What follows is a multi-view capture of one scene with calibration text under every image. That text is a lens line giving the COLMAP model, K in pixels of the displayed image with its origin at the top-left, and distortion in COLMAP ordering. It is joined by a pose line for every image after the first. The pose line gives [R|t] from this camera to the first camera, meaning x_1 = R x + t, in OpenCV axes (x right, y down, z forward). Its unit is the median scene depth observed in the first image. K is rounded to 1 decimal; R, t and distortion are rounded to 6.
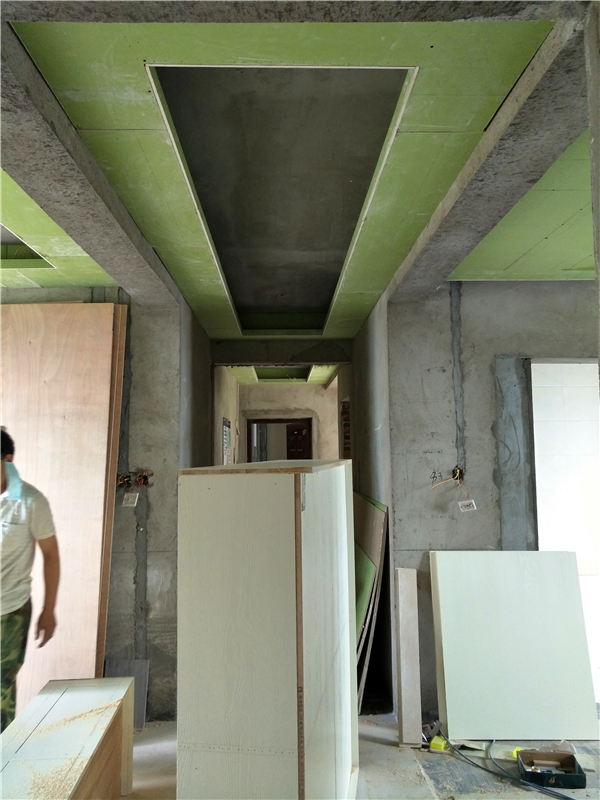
lens RADIAL K [[636.1, 0, 302.0], [0, 636.1, 396.7], [0, 0, 1]] dist [-0.007158, 0.035508]
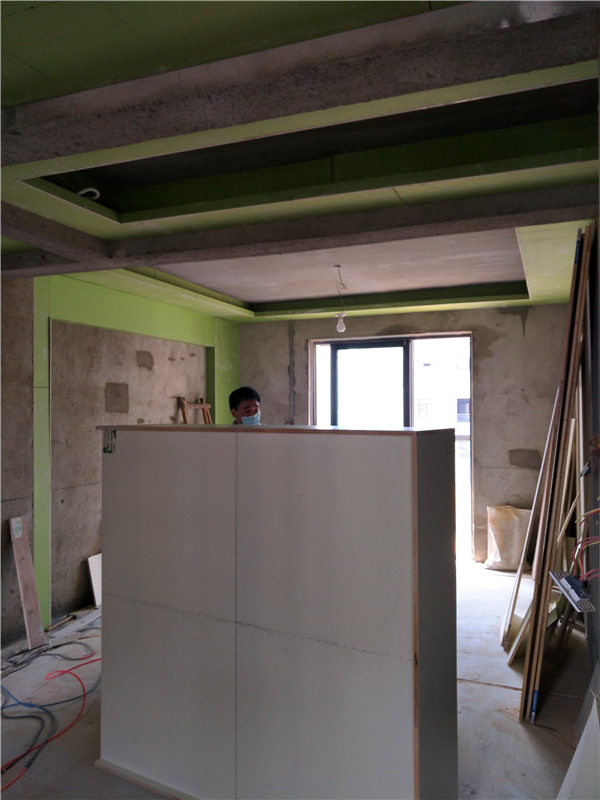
lens RADIAL K [[636.1, 0, 300.2], [0, 636.1, 399.3], [0, 0, 1]] dist [-0.007158, 0.035508]
pose [[-0.446379, 0.029520, -0.894357, 0.548783], [0.097689, 0.995090, -0.015913, 0.040854], [0.889496, -0.094472, -0.447071, 1.012217]]
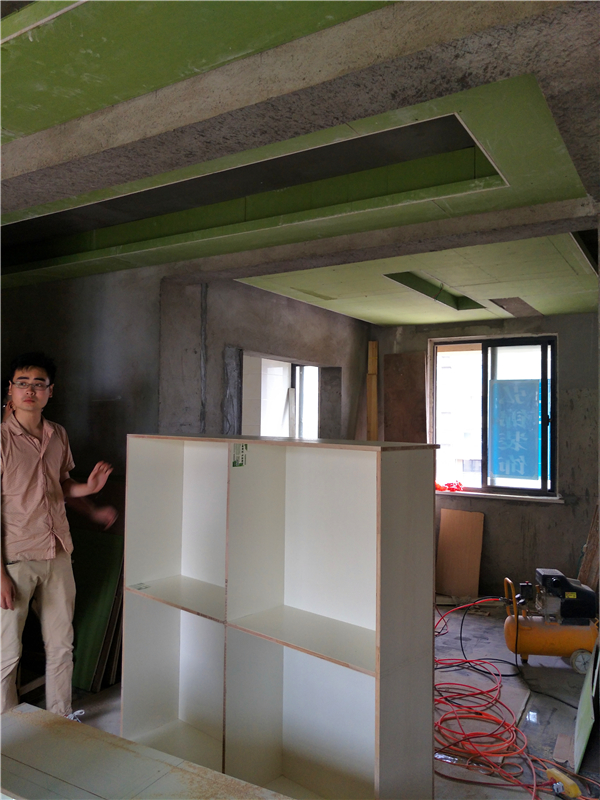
lens RADIAL K [[636.1, 0, 299.6], [0, 636.1, 405.0], [0, 0, 1]] dist [-0.007158, 0.035508]
pose [[0.548629, 0.039959, 0.835111, -0.606838], [-0.091105, 0.995767, 0.012206, 0.021400], [-0.831088, -0.082779, 0.549946, 0.228411]]
